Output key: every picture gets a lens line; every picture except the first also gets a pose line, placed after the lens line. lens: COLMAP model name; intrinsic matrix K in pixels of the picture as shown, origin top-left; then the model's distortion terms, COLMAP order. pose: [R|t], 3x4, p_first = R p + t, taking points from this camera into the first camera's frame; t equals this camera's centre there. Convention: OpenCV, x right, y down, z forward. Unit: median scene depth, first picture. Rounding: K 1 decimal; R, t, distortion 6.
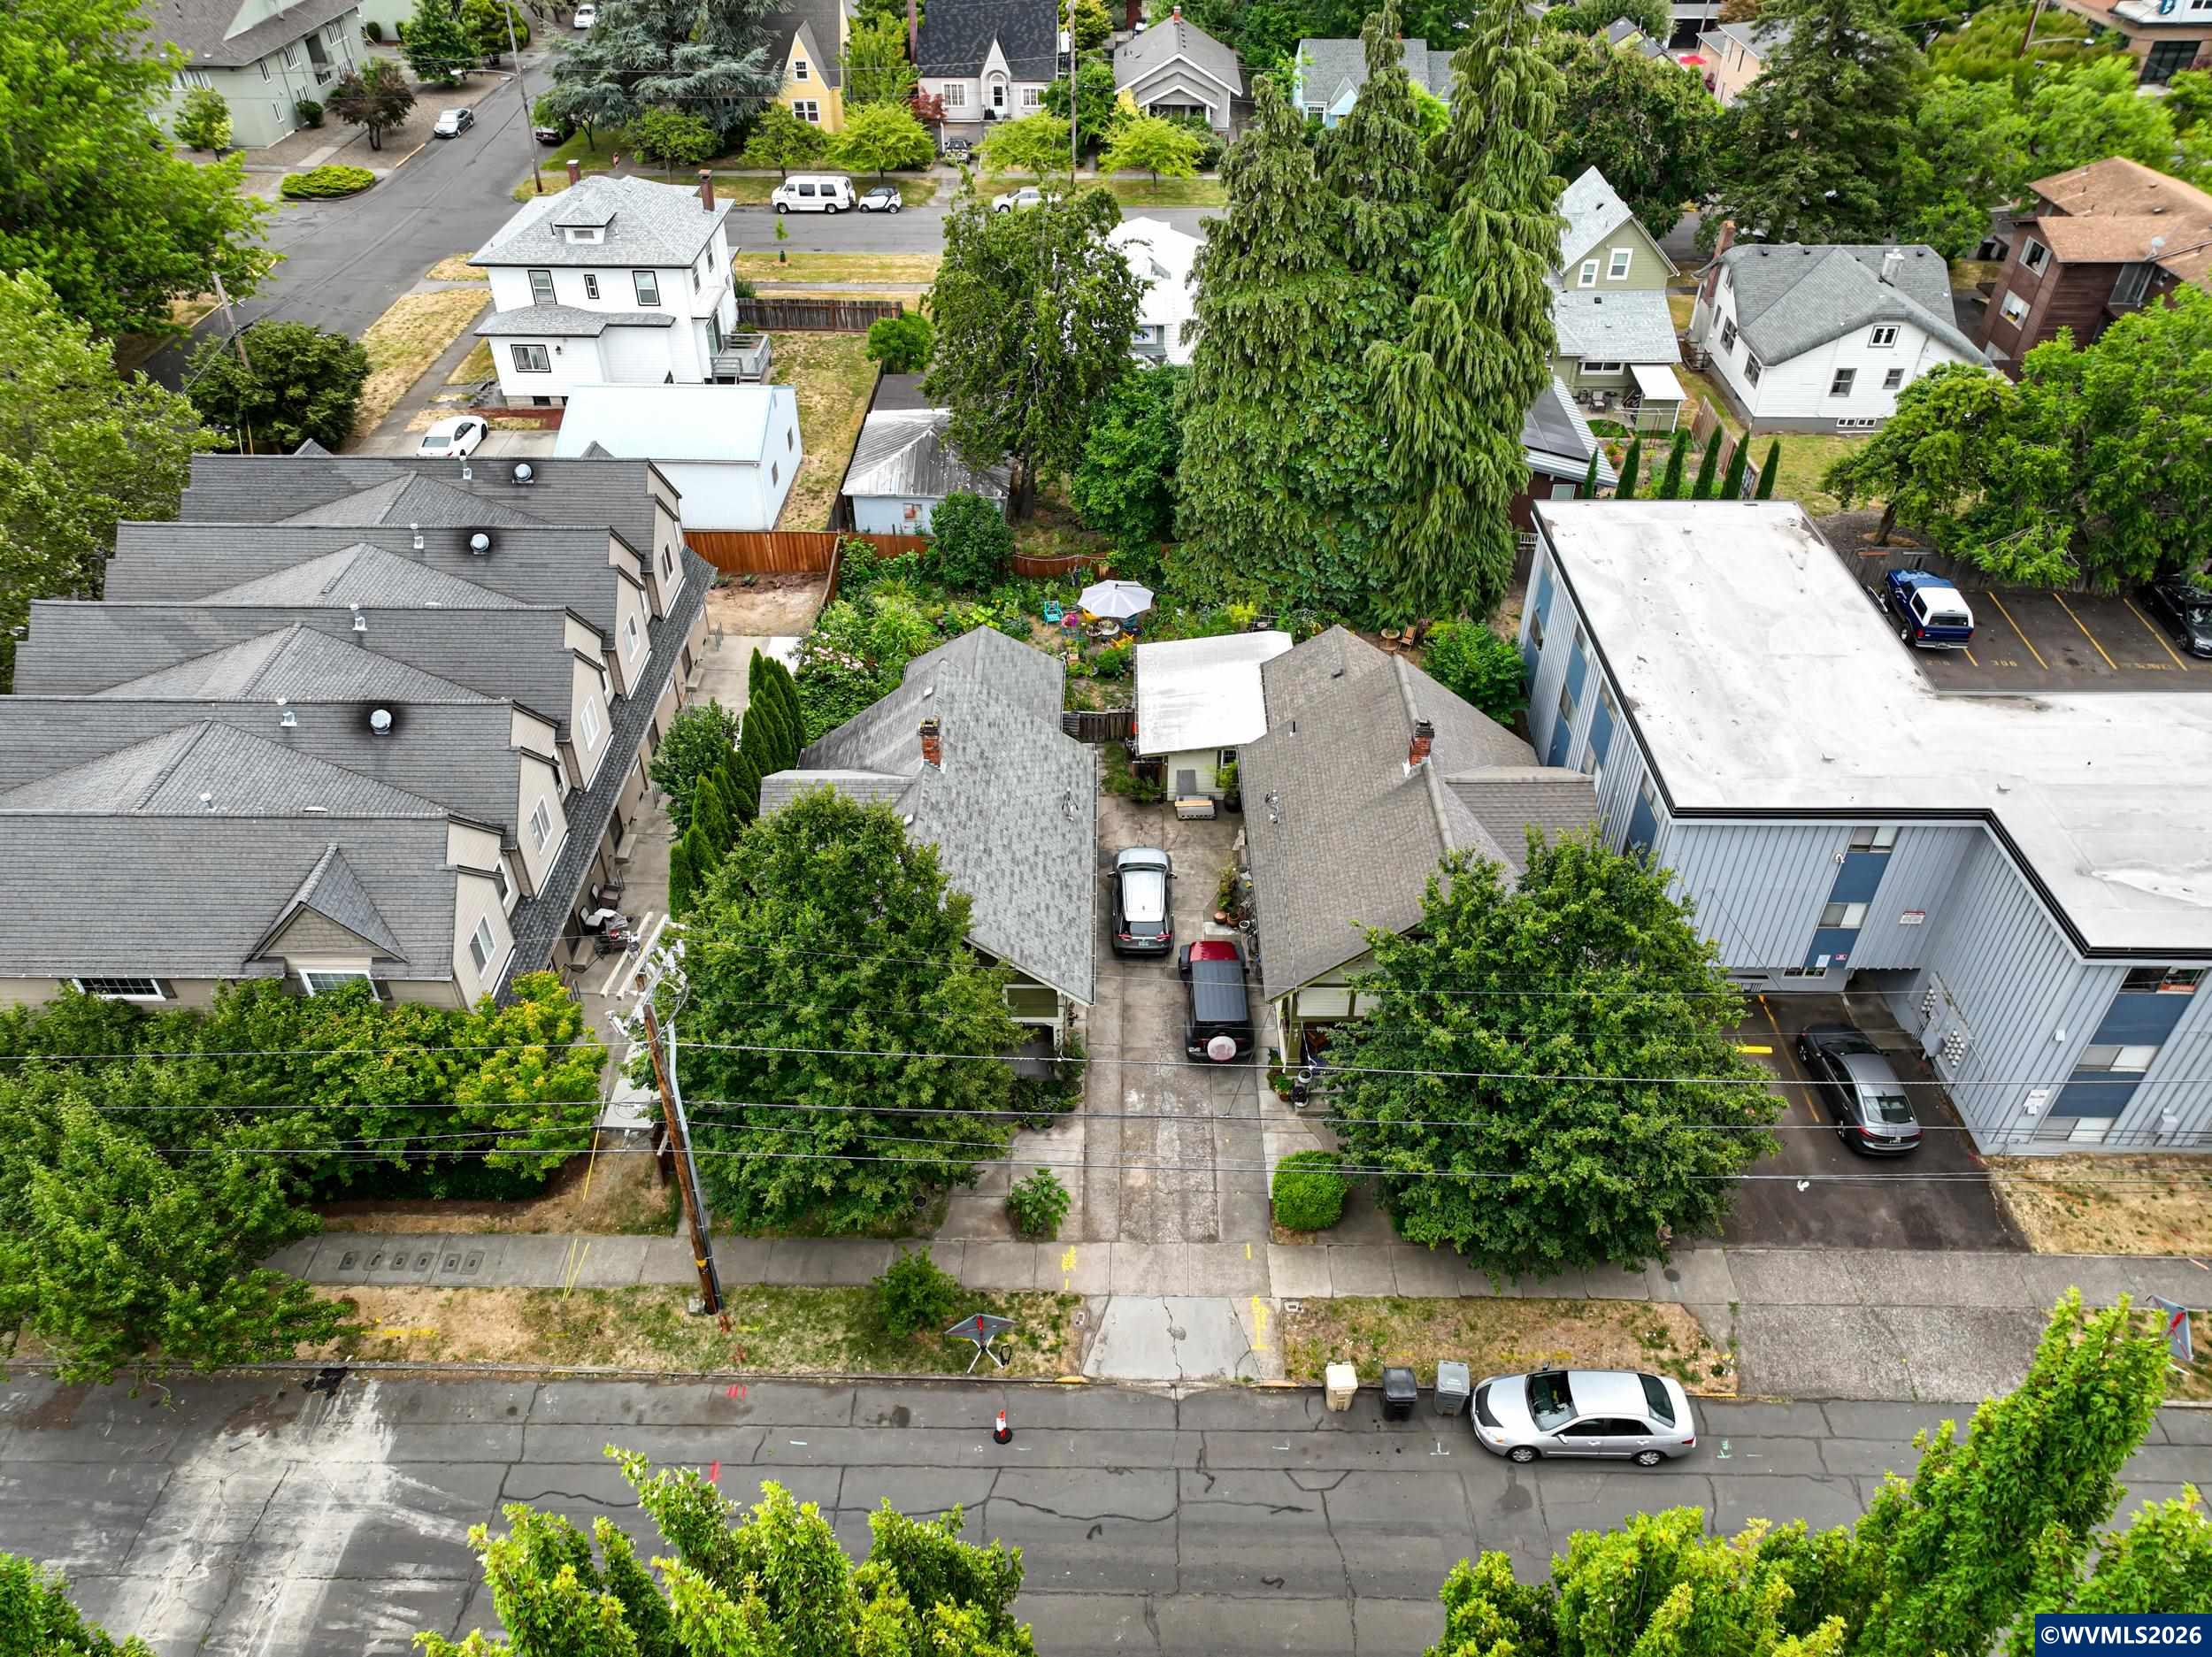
lens RADIAL K [[1554.8, 0, 1105.8], [0, 1554.8, 828.7], [0, 0, 1]] dist [-0.001996, 0.021887]
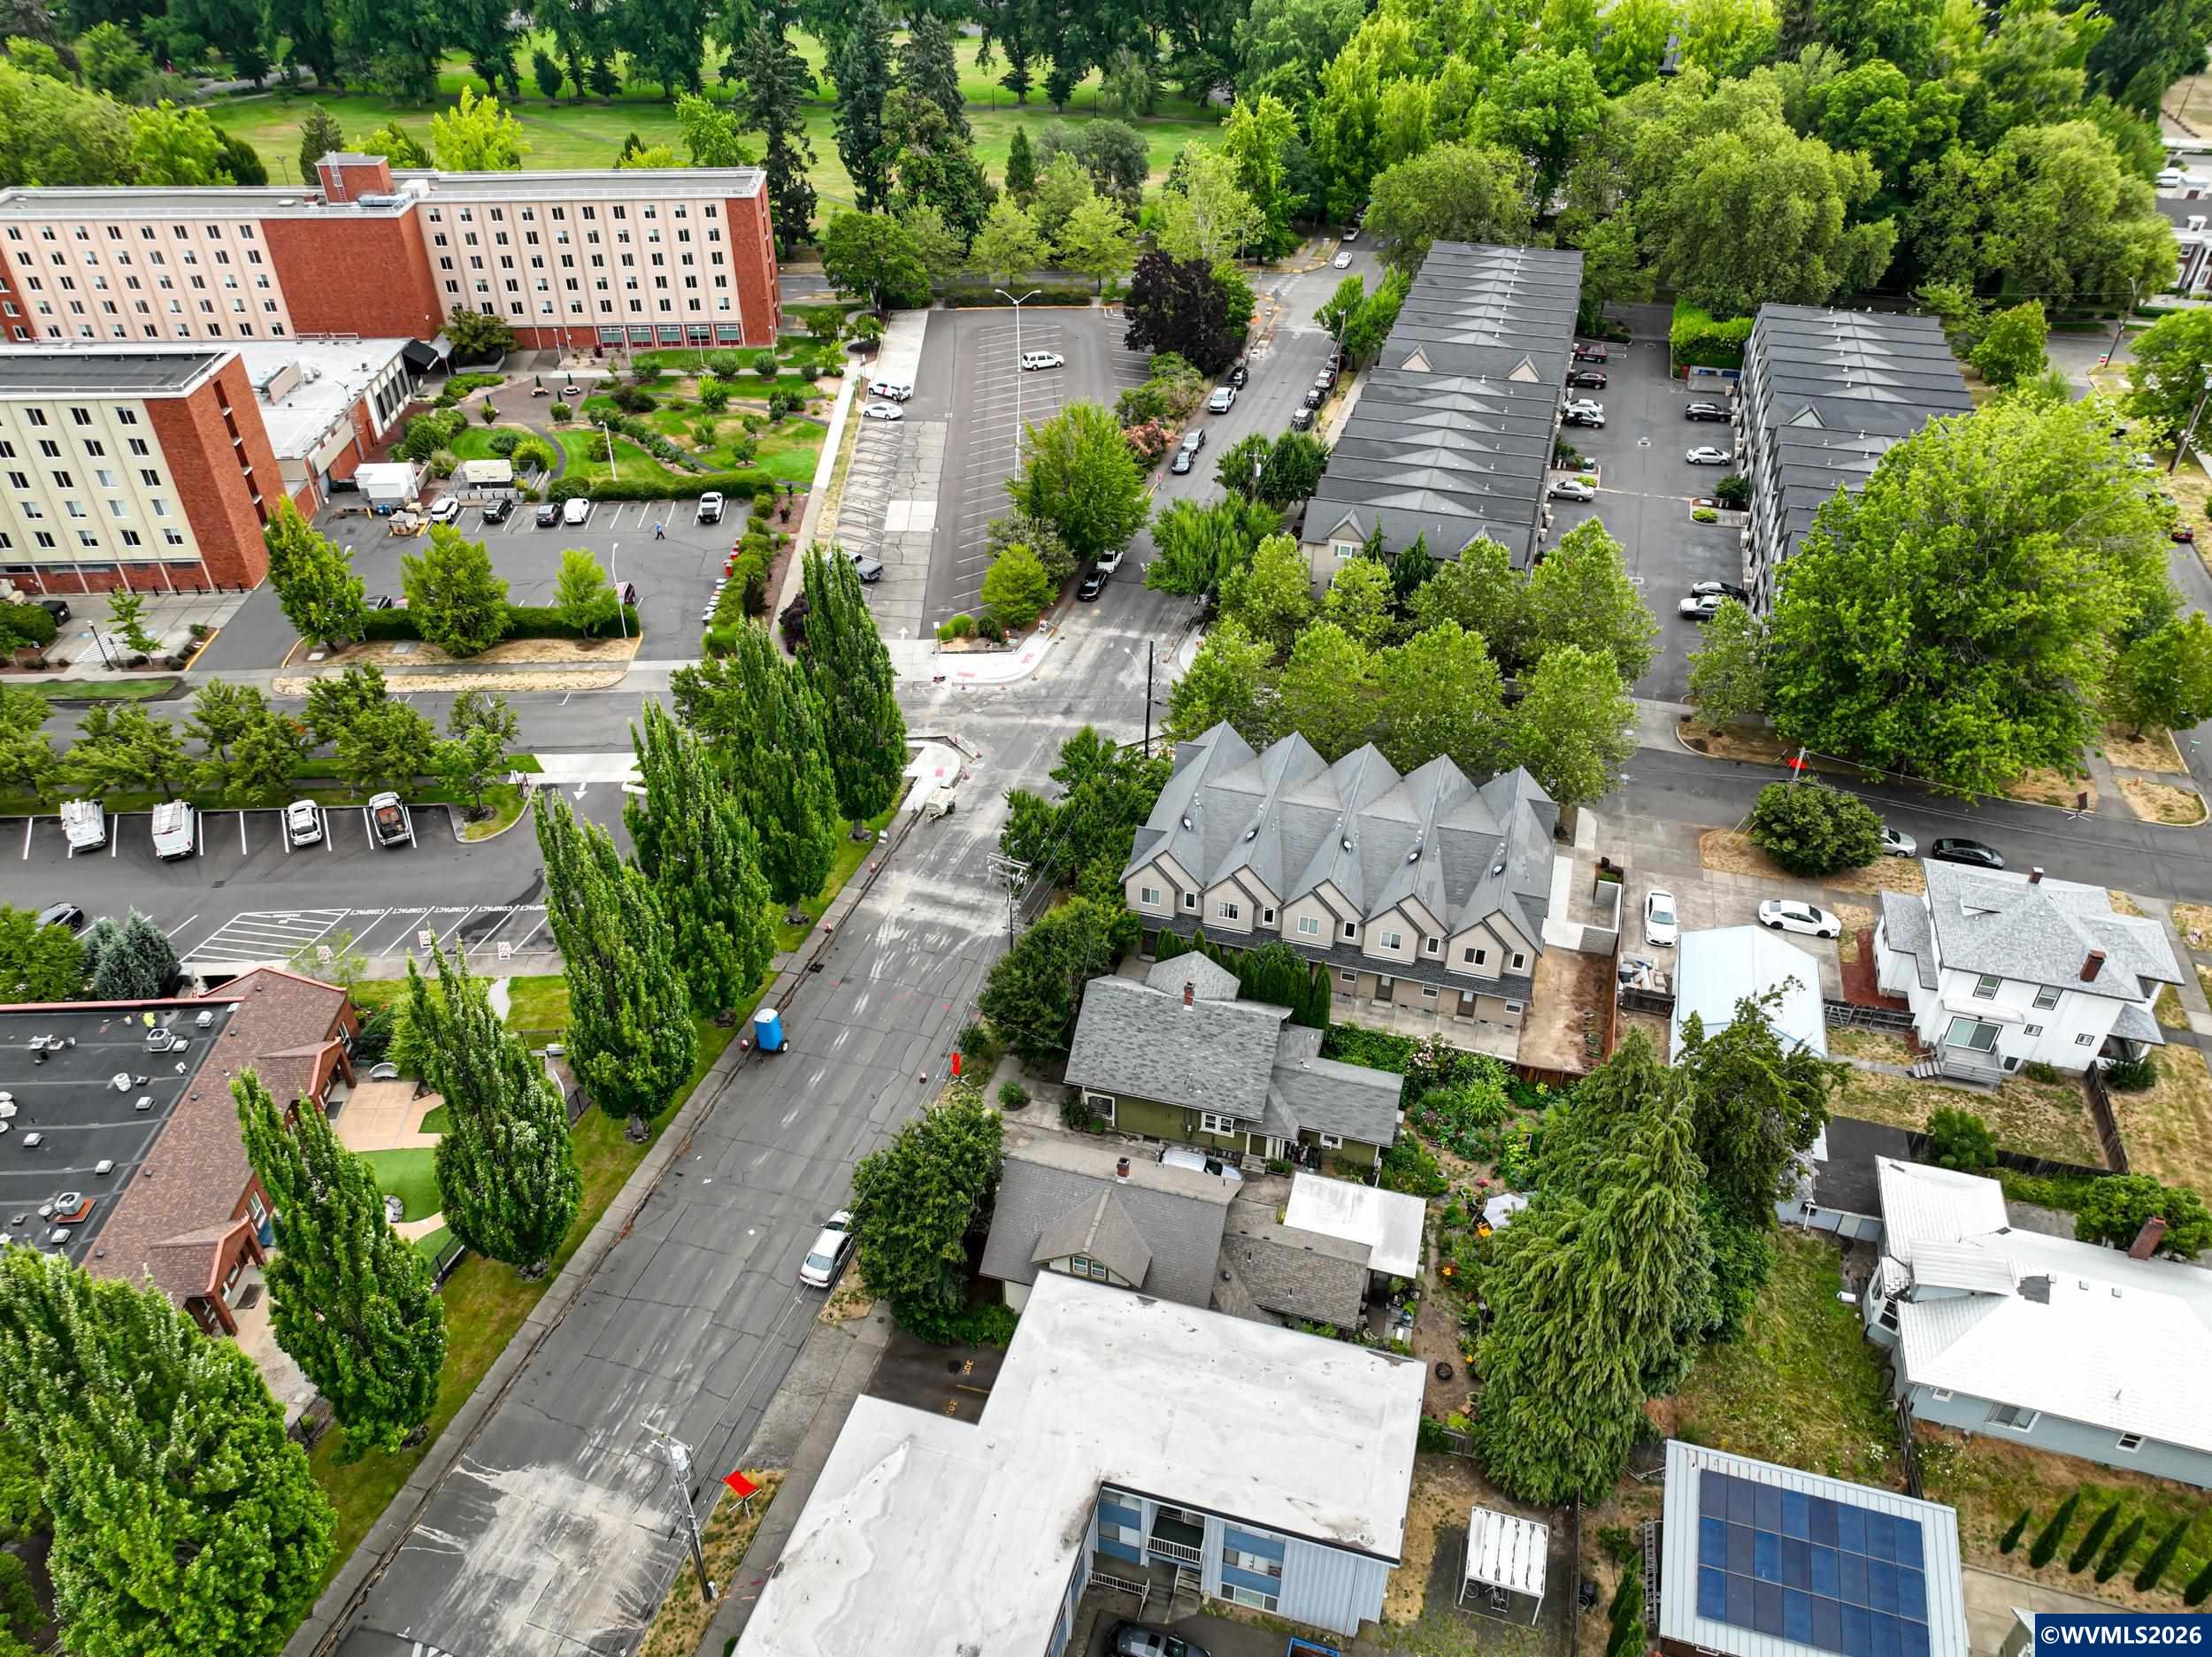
lens RADIAL K [[1554.8, 0, 1108.3], [0, 1554.8, 824.4], [0, 0, 1]] dist [-0.001996, 0.021887]
pose [[-0.273913, 0.556008, -0.784746, 1.083749], [-0.600653, 0.538356, 0.591092, -1.024892], [0.751124, 0.633268, 0.186505, 0.316674]]
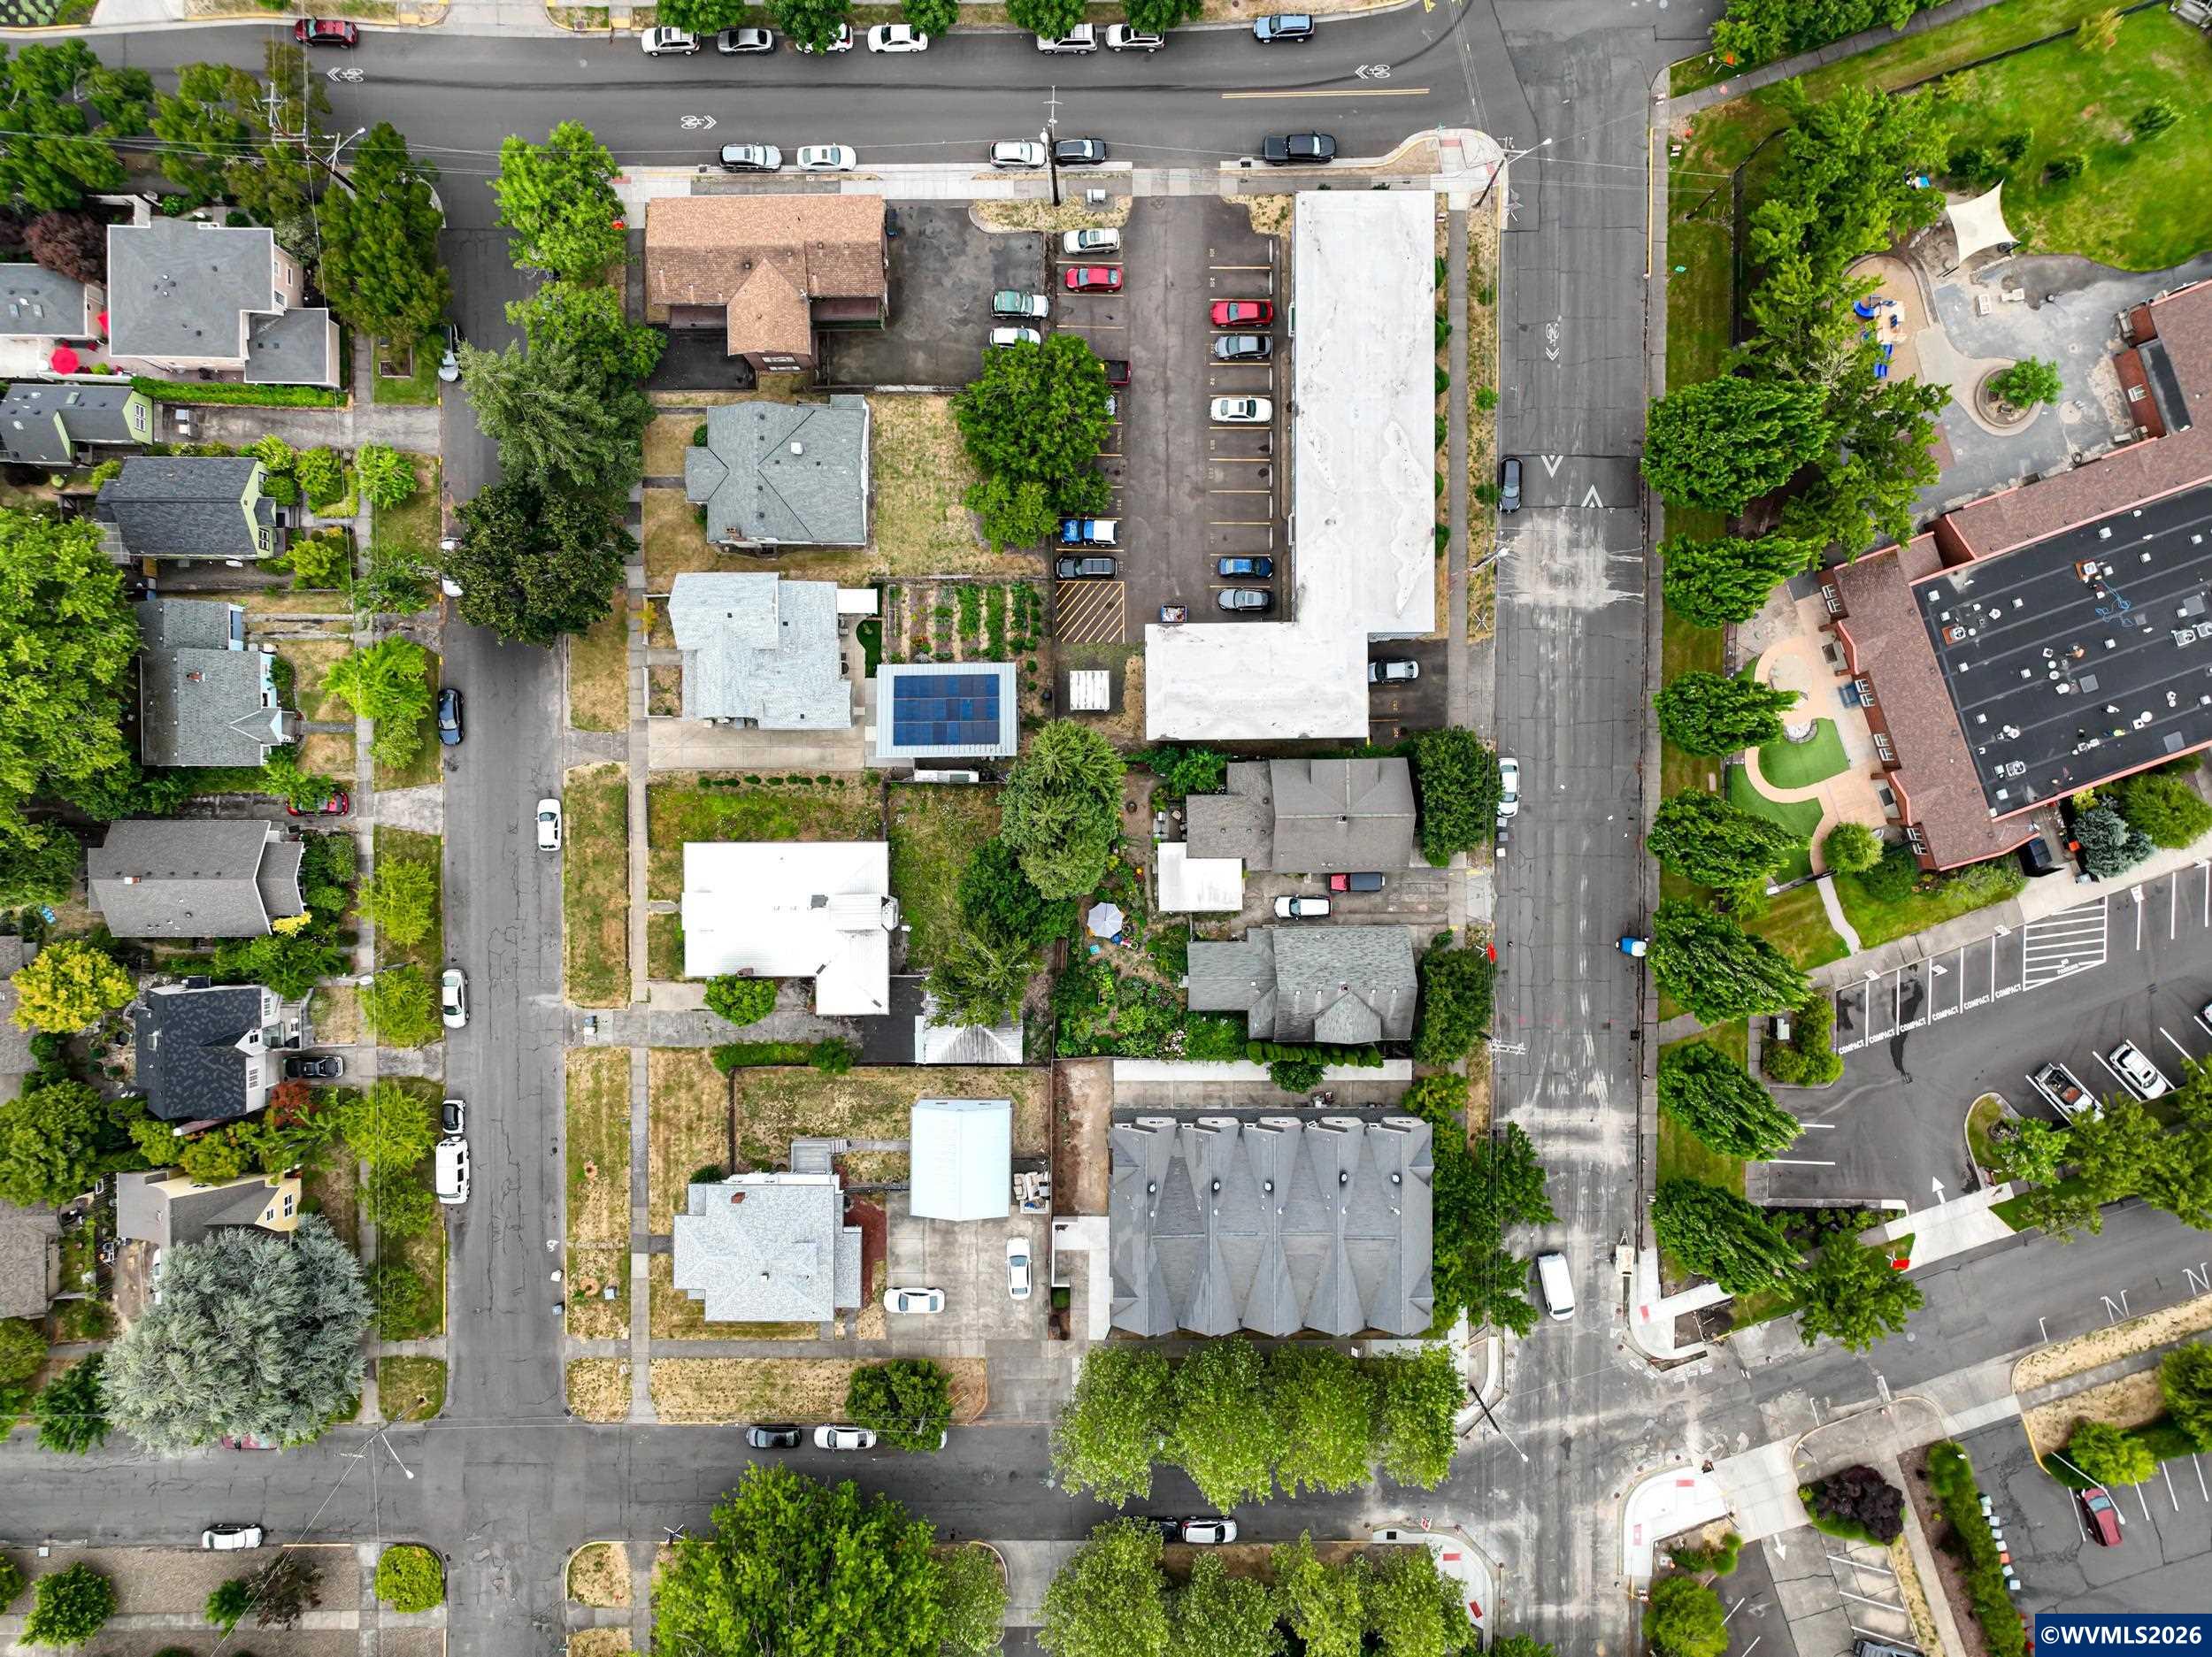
lens RADIAL K [[1554.8, 0, 1107.6], [0, 1554.8, 828.9], [0, 0, 1]] dist [-0.001996, 0.021887]
pose [[-0.017349, -0.999719, -0.016182, 0.186534], [0.619471, -0.023451, 0.784669, -2.035123], [-0.784828, 0.003589, 0.619703, -0.352378]]
